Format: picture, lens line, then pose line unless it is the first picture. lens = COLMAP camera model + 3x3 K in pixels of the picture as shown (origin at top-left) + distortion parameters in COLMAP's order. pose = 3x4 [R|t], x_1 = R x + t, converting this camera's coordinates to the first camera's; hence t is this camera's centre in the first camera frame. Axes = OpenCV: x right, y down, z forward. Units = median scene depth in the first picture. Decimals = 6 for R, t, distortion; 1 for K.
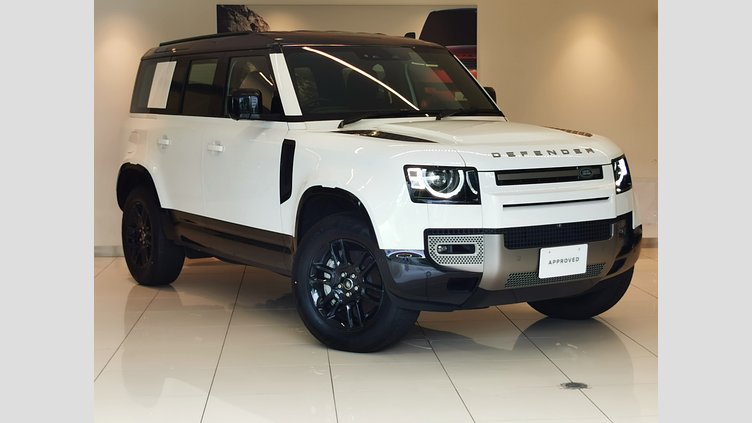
lens RADIAL K [[1581.5, 0, 376.0], [0, 1581.5, 211.5], [0, 0, 1]] dist [0.009016, 0.062396]
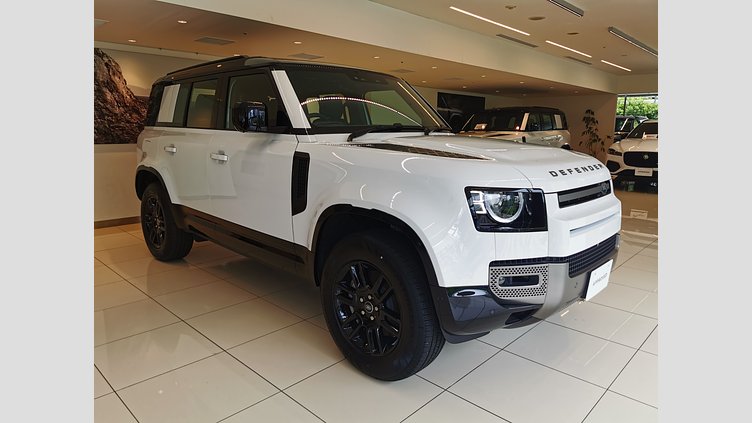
lens RADIAL K [[536.2, 0, 376.0], [0, 536.2, 211.5], [0, 0, 1]] dist [-0.002124, -0.000500]
pose [[0.975648, -0.020406, 0.218389, -0.088526], [0.001695, 0.996335, 0.085521, -0.039076], [-0.219333, -0.083068, 0.972107, 0.690725]]
